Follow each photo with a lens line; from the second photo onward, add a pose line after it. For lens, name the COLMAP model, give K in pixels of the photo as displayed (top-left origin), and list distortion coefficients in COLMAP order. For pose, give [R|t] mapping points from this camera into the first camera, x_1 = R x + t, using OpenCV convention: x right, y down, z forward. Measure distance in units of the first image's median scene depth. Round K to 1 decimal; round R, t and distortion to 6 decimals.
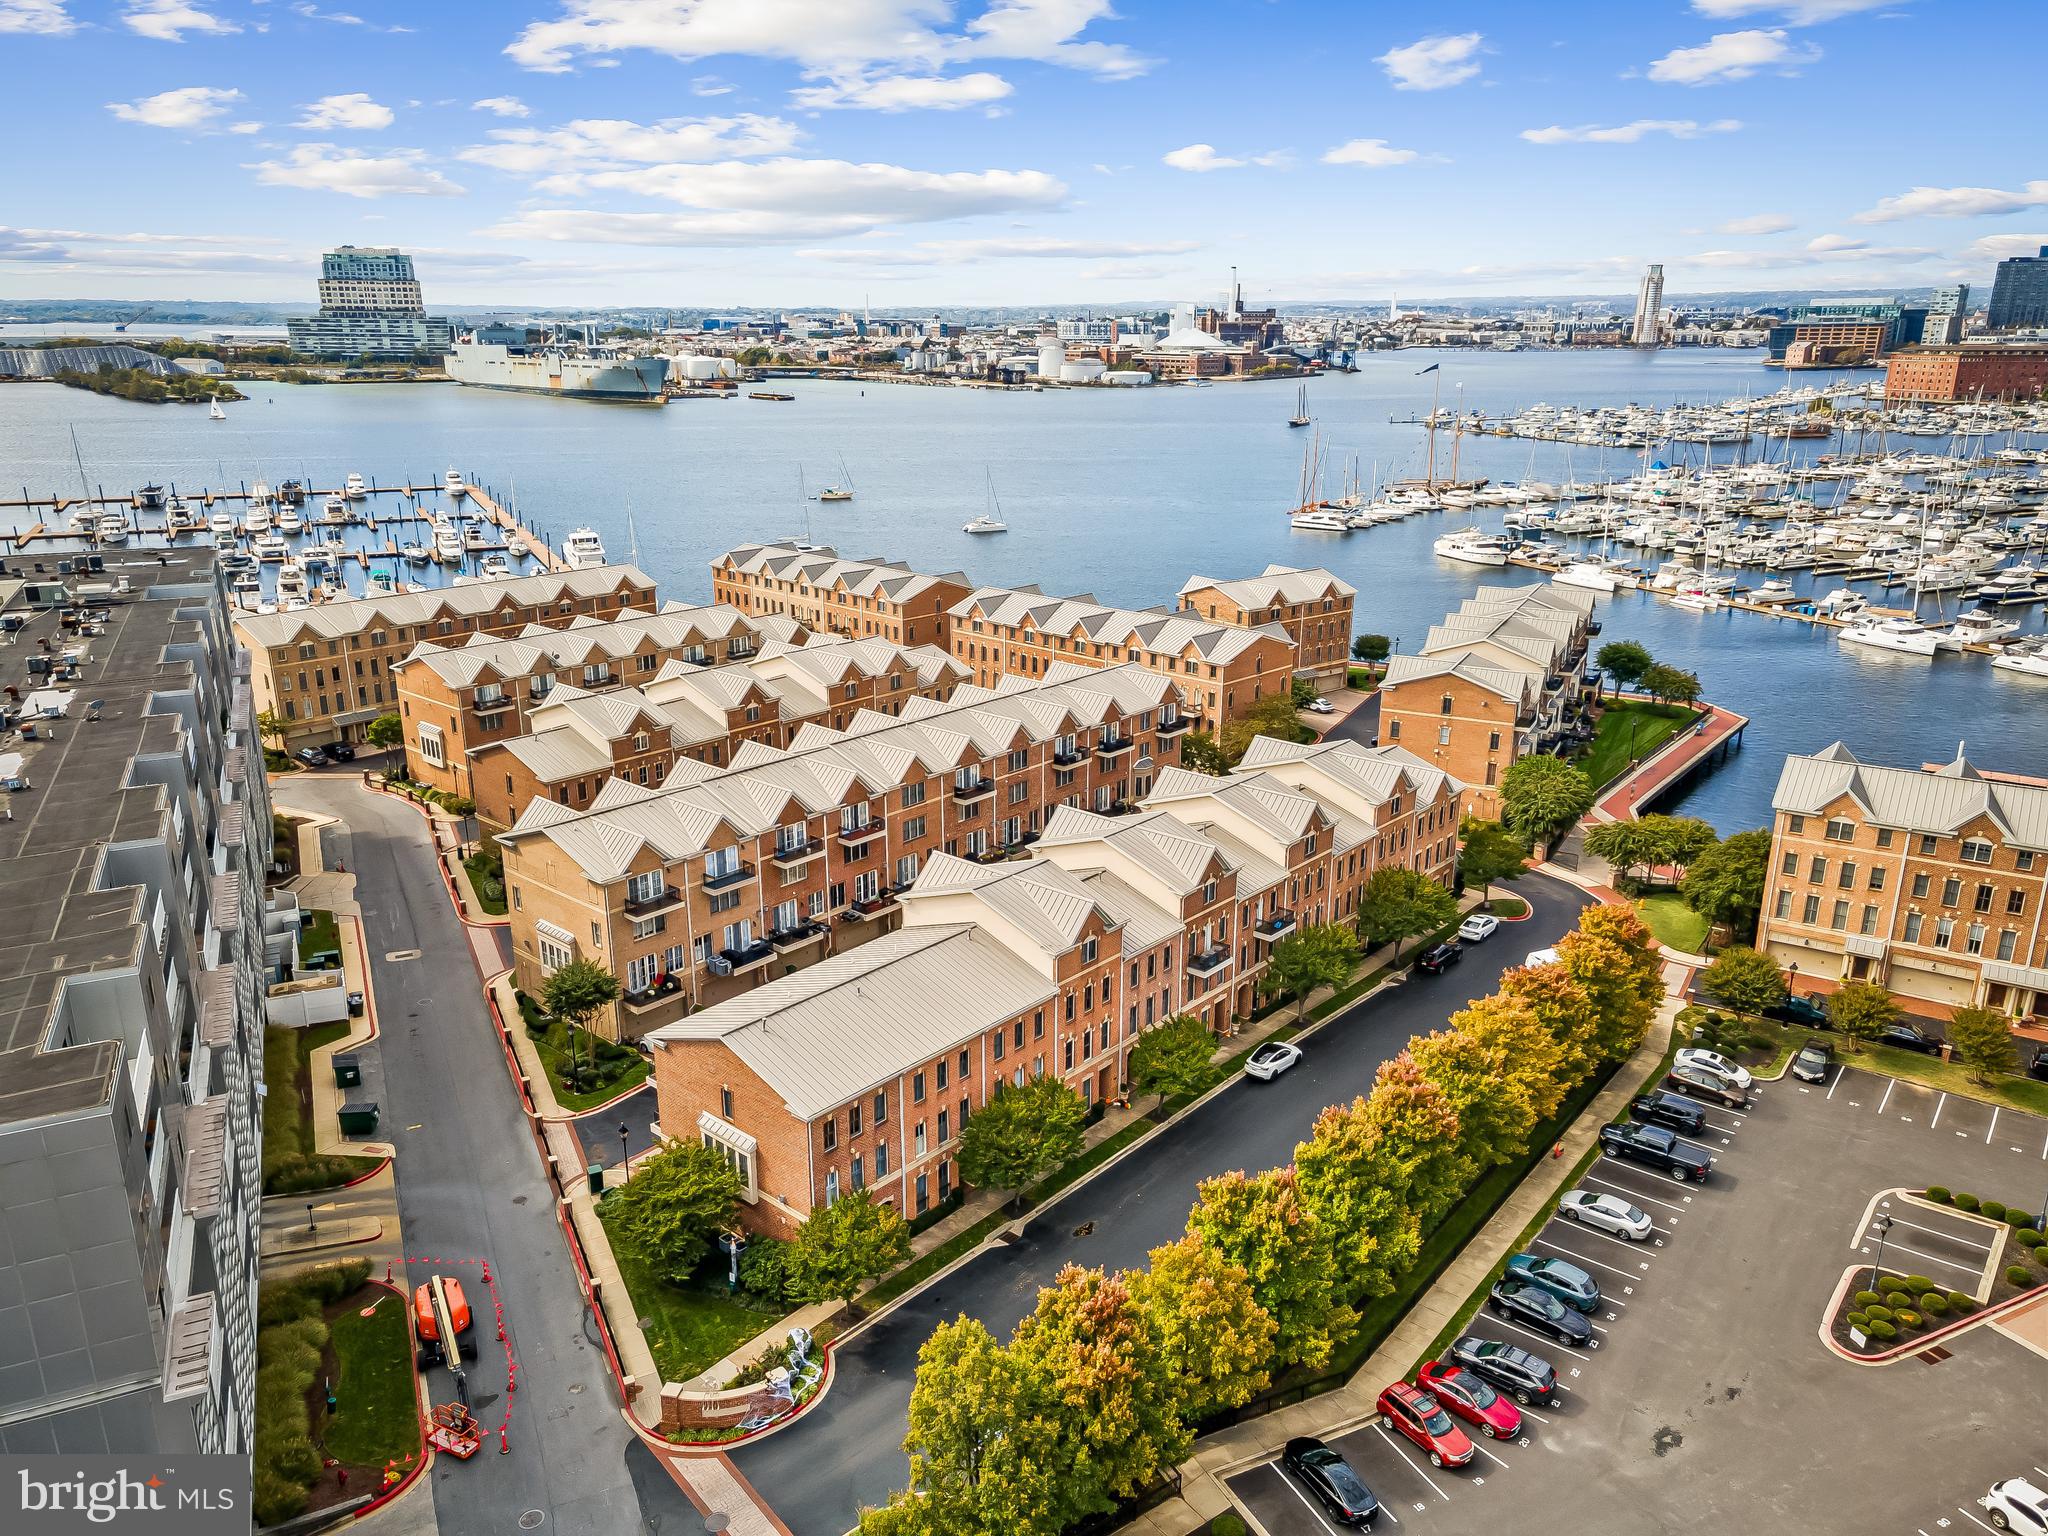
lens RADIAL K [[1496.7, 0, 1032.8], [0, 1496.7, 772.3], [0, 0, 1]] dist [0.017872, 0.040712]
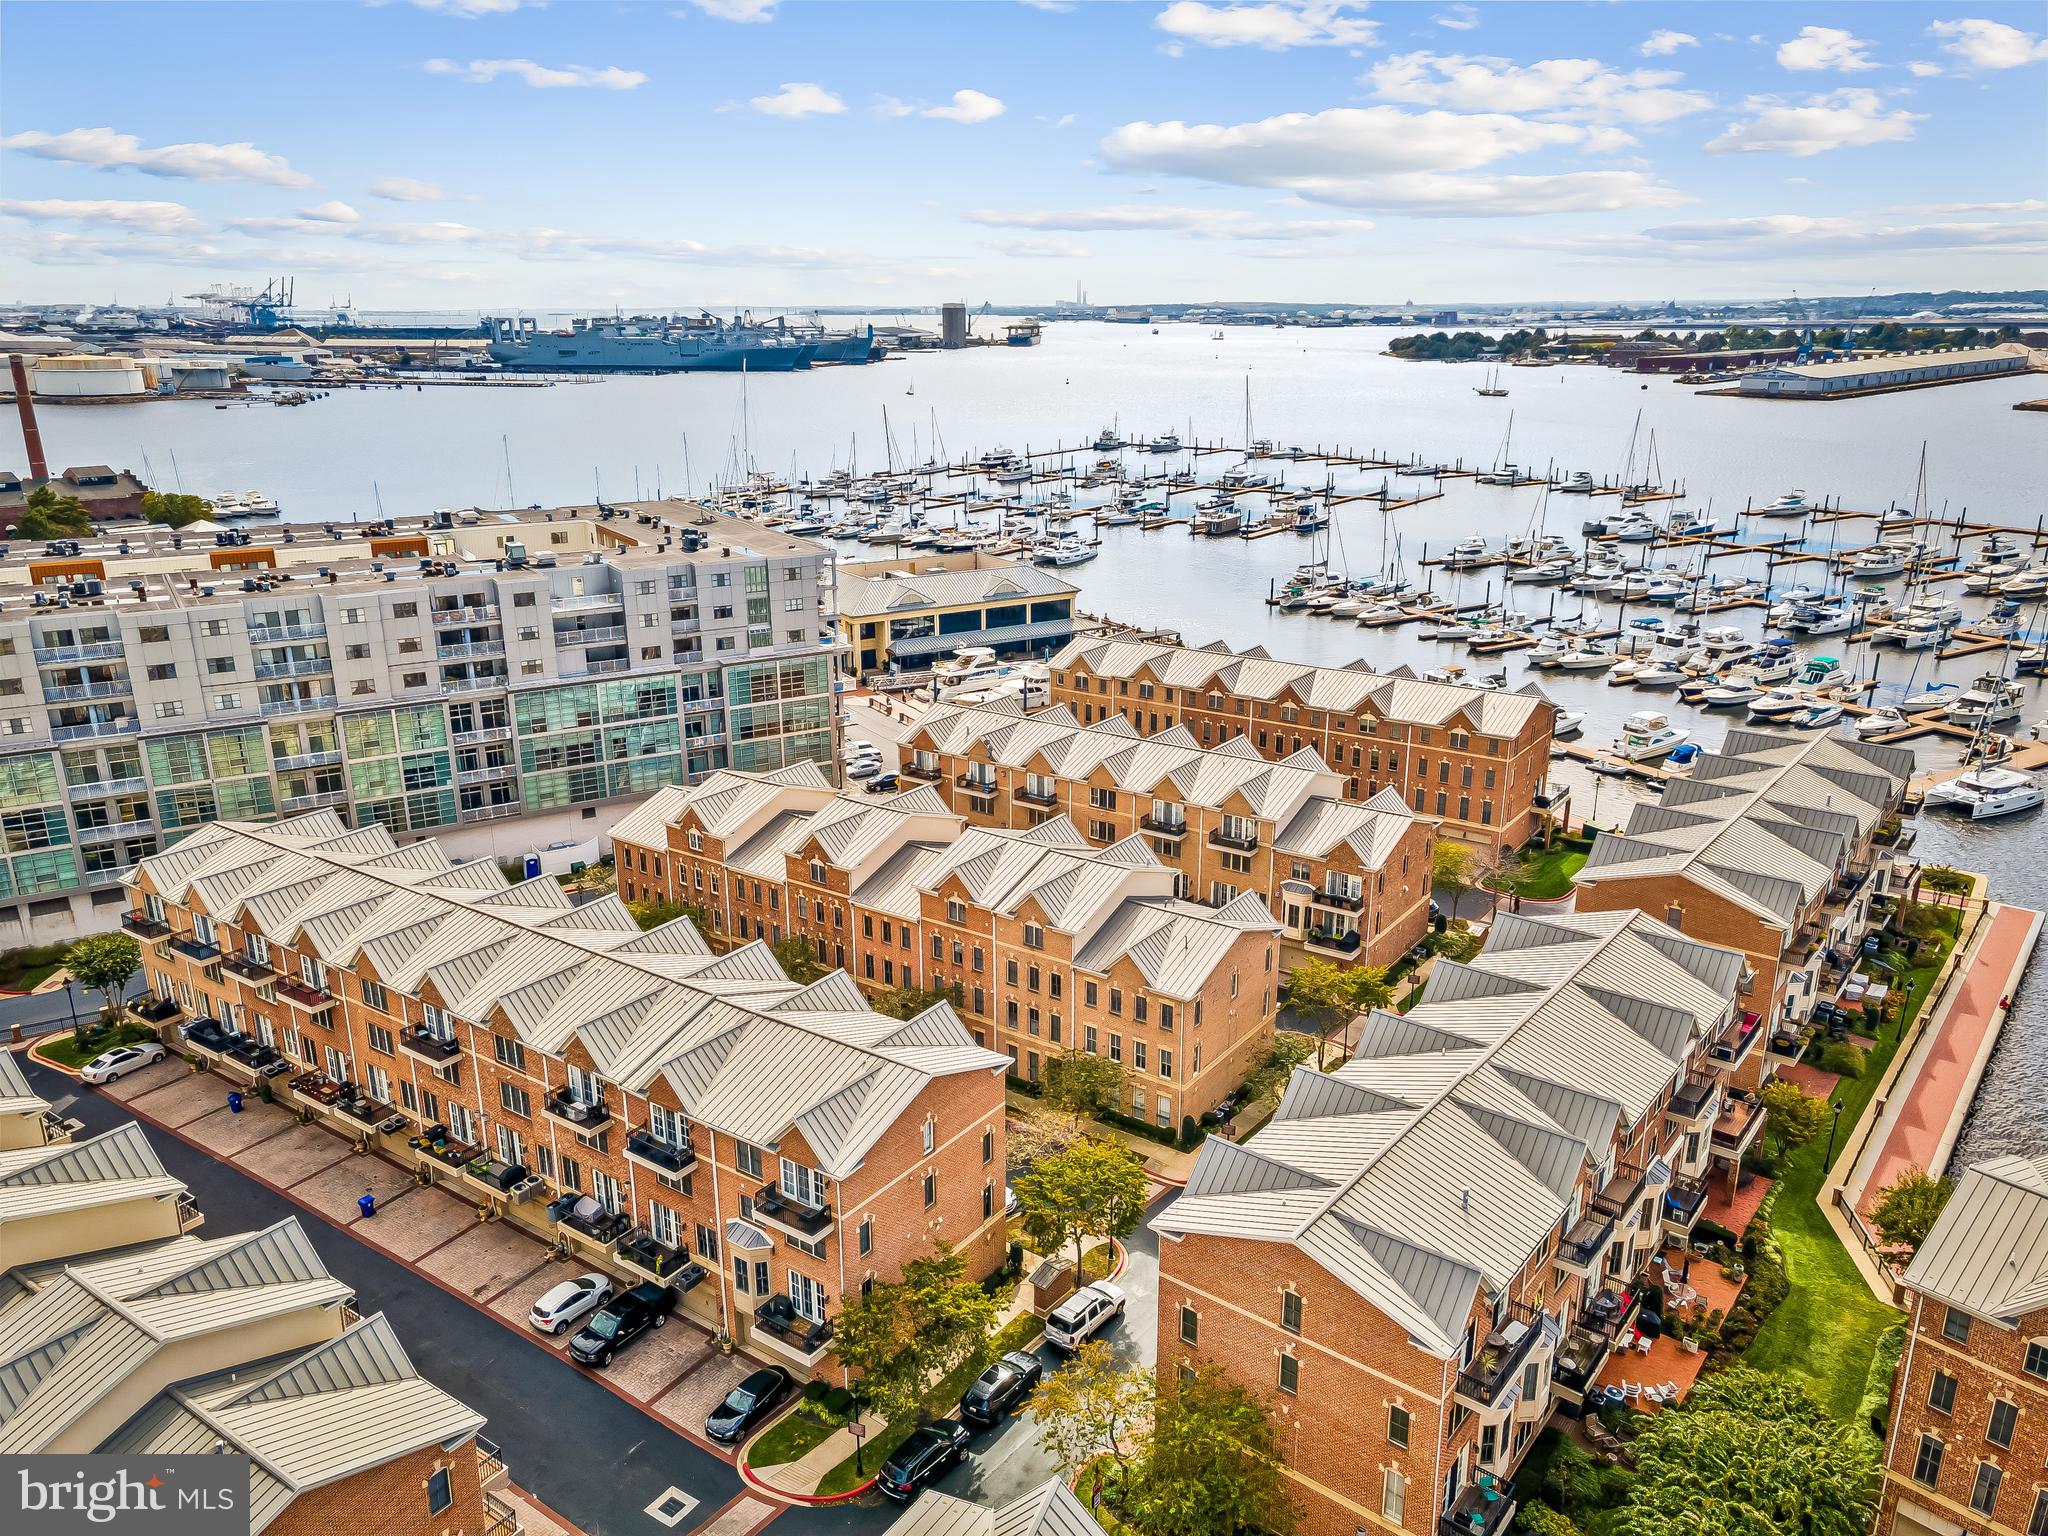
lens RADIAL K [[1496.7, 0, 1020.0], [0, 1496.7, 774.0], [0, 0, 1]] dist [0.017872, 0.040712]
pose [[0.097335, 0.294994, -0.950529, 0.400785], [-0.288084, 0.922529, 0.256804, -0.235879], [0.952645, 0.248836, 0.174777, 0.733534]]
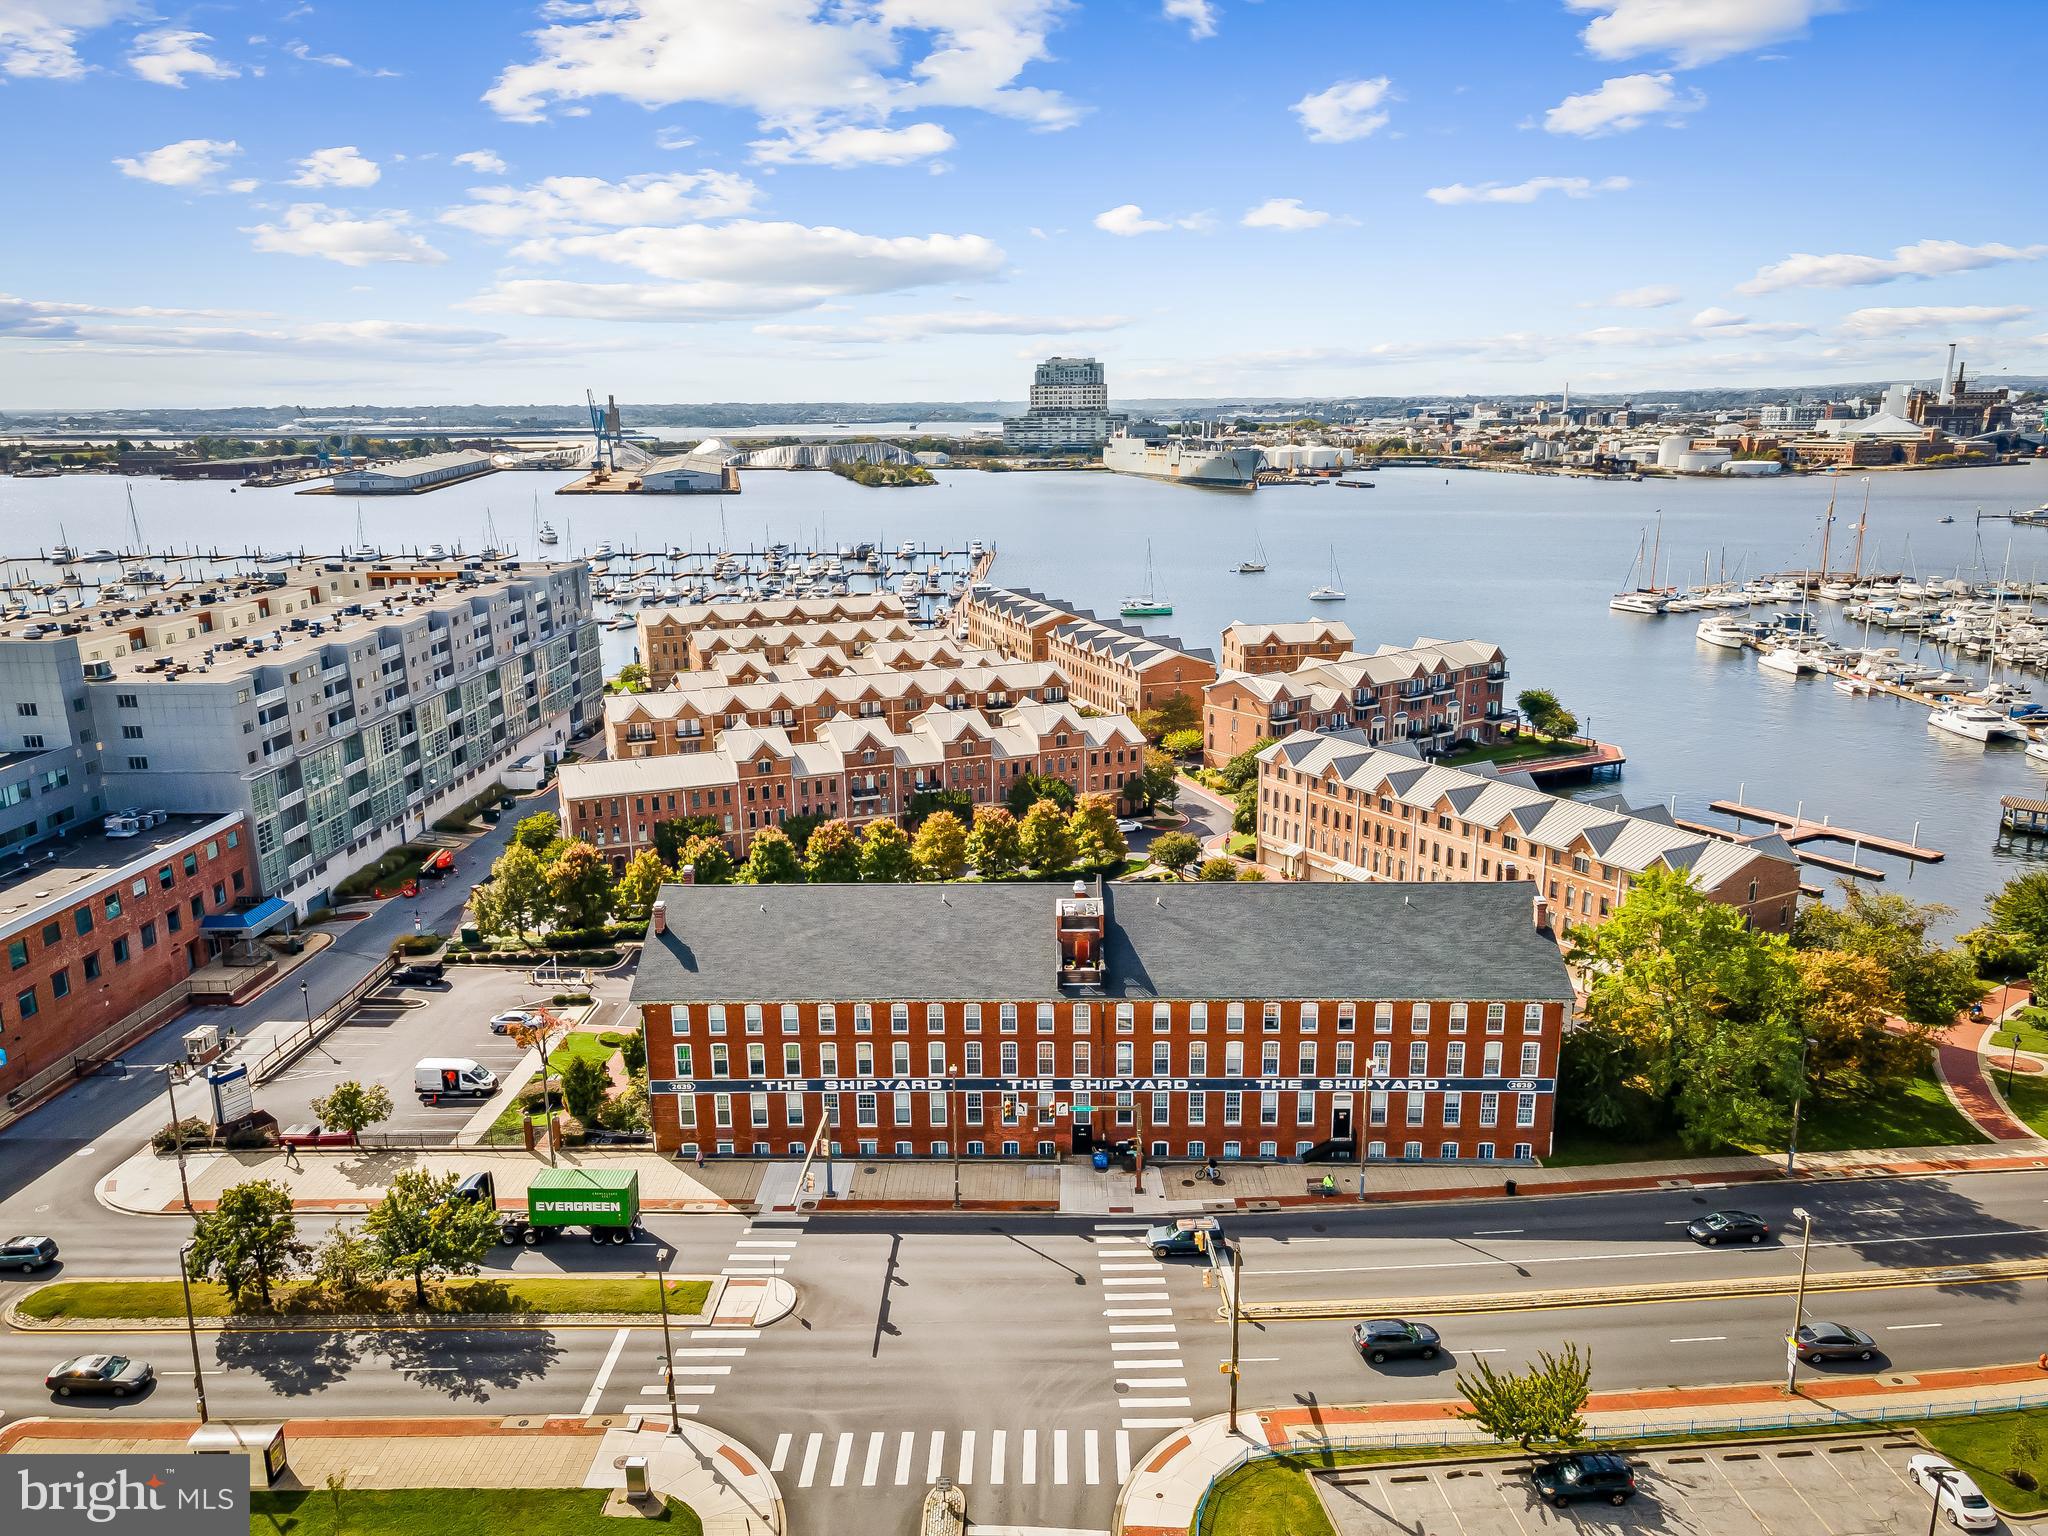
lens RADIAL K [[1496.7, 0, 1029.7], [0, 1496.7, 785.1], [0, 0, 1]] dist [0.017872, 0.040712]
pose [[0.889636, 0.102122, -0.445105, 0.584134], [-0.122675, 0.992292, -0.017526, 0.064453], [0.439884, 0.070195, 0.895307, -0.285667]]
